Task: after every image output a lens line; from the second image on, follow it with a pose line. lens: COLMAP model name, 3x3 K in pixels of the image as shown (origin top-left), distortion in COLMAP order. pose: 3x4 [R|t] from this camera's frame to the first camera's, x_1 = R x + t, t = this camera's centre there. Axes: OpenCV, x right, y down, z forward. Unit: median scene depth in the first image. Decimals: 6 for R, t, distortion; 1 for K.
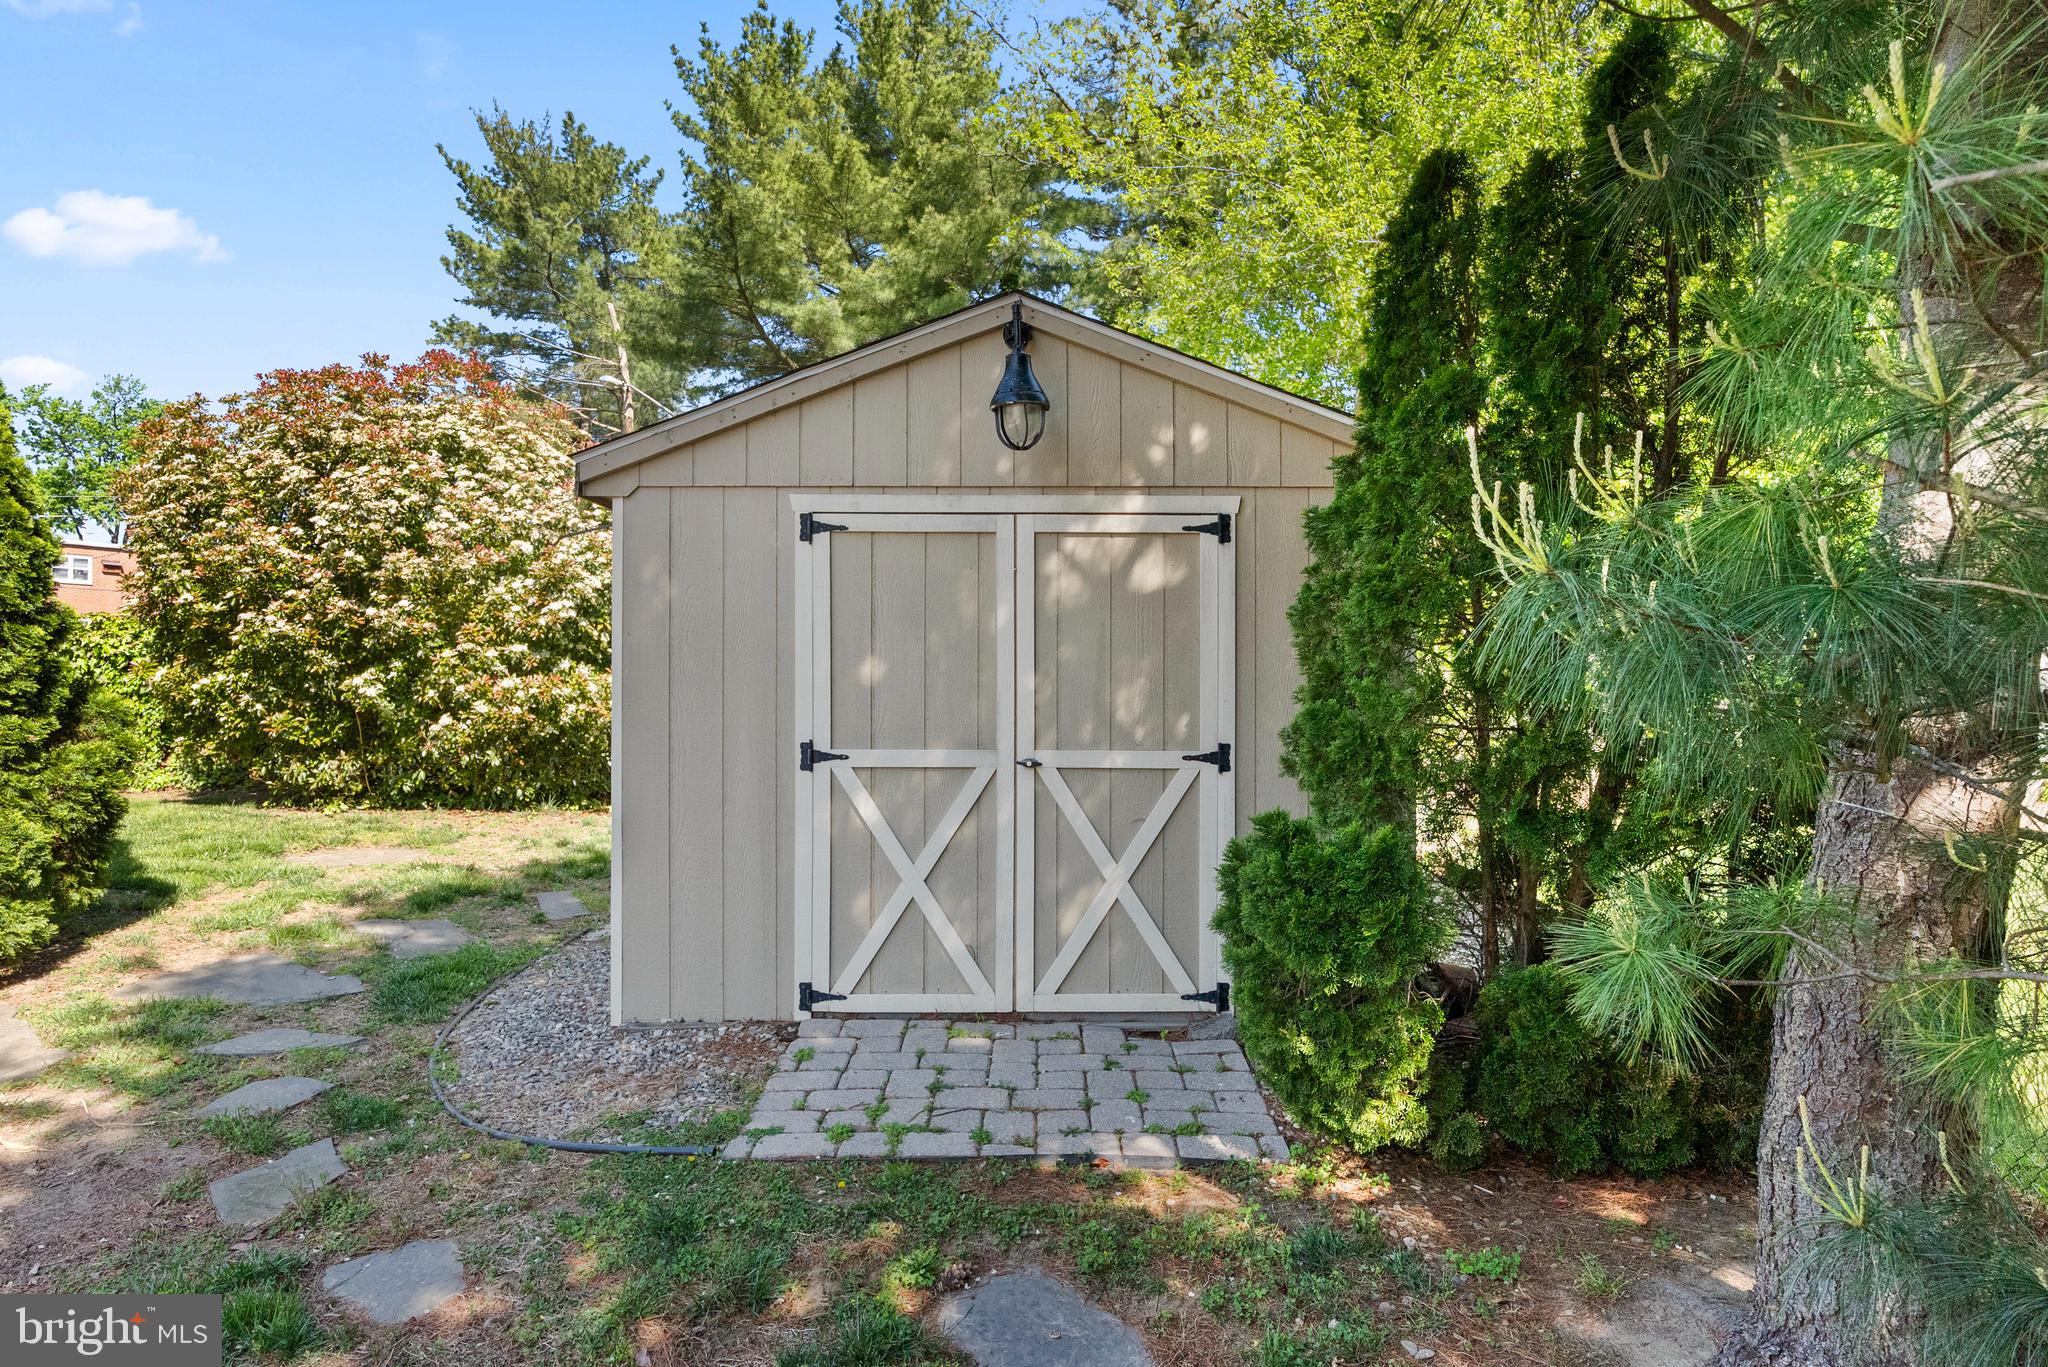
lens RADIAL K [[1167.3, 0, 1024.0], [0, 1167.3, 683.5], [0, 0, 1]] dist [-0.004105, -0.000294]
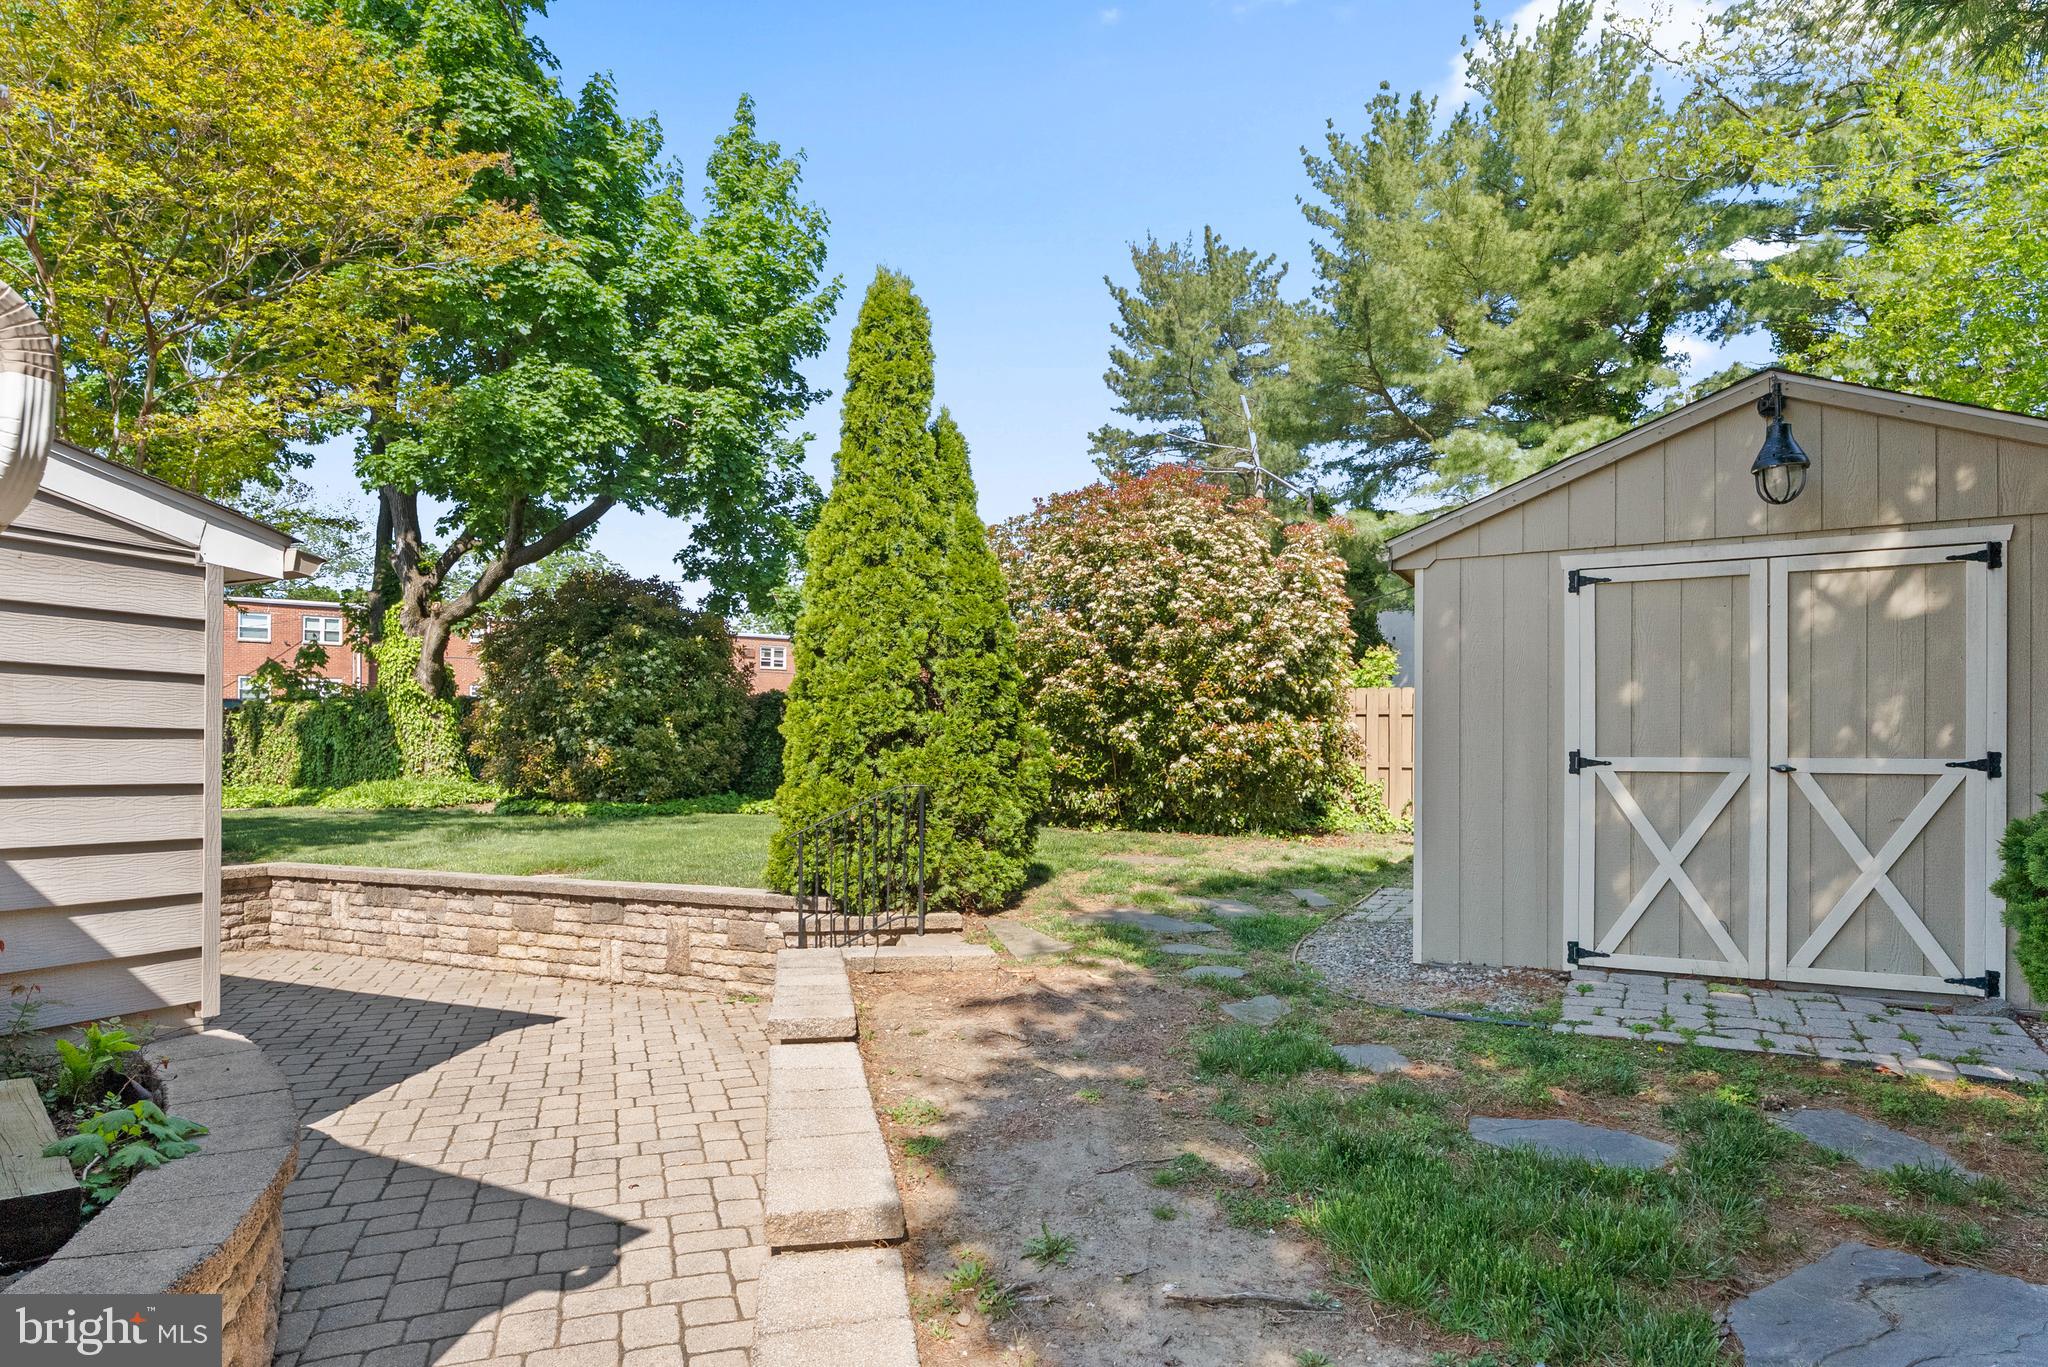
lens RADIAL K [[1169.7, 0, 1030.5], [0, 1169.7, 756.8], [0, 0, 1]] dist [0.004948, 0.000700]
pose [[0.882924, -0.000128, -0.469516, -0.053812], [0.002217, 0.999990, 0.003895, 0.024264], [0.469510, -0.004480, 0.882916, -0.194448]]
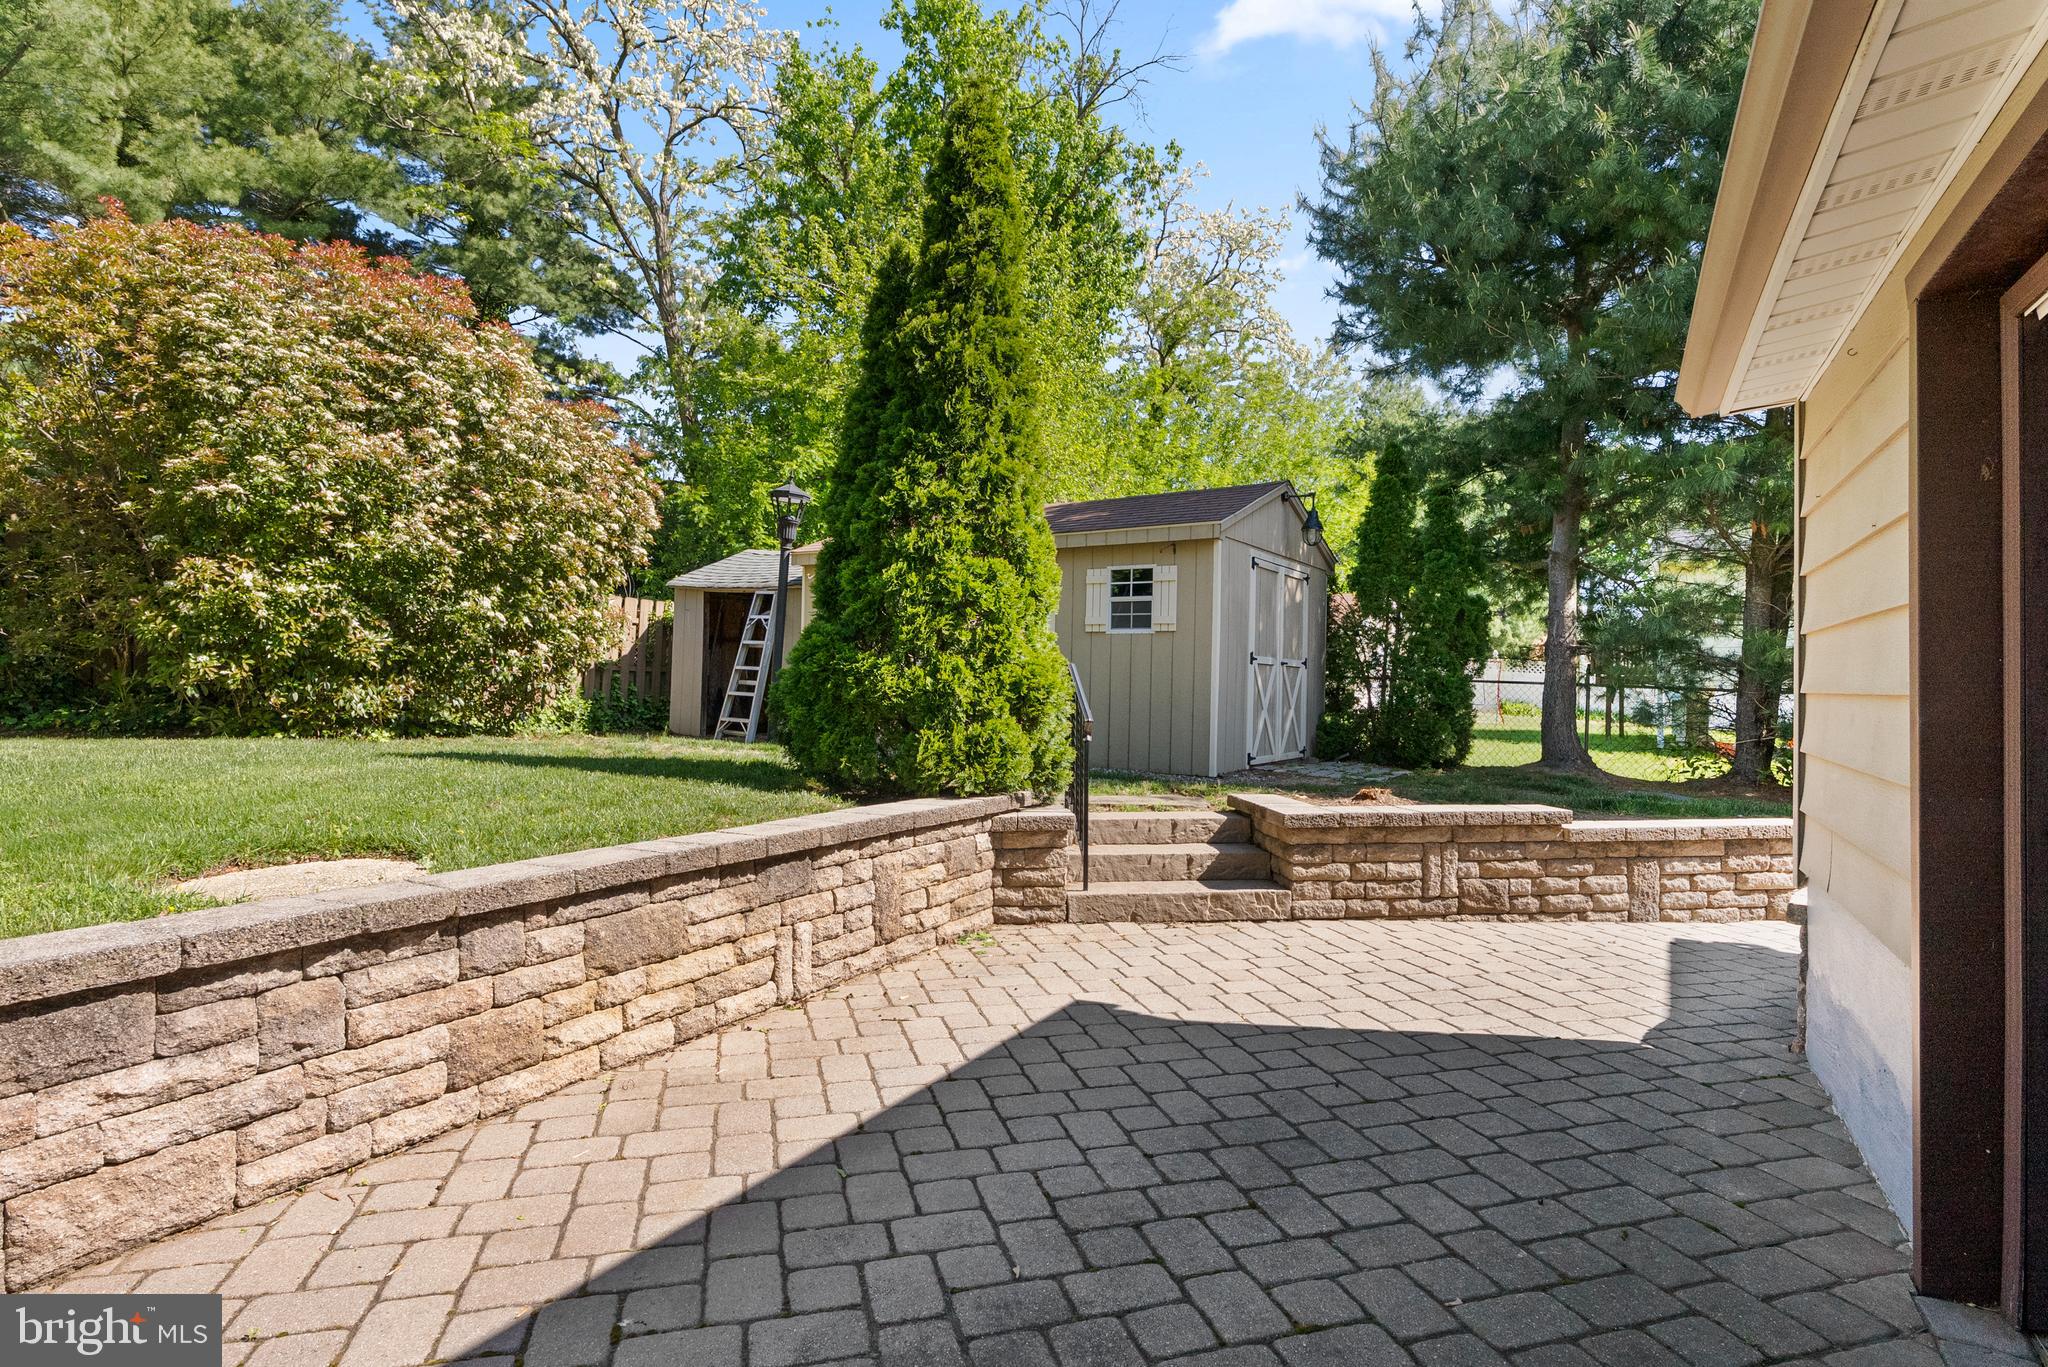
lens RADIAL K [[1059.1, 0, 1018.0], [0, 1059.1, 676.3], [0, 0, 1]] dist [-0.003290, -0.000744]
pose [[0.528890, 0.016258, 0.848535, -1.112112], [-0.016574, 0.999824, -0.008826, 0.061620], [-0.848529, -0.009395, 0.529066, 0.124137]]
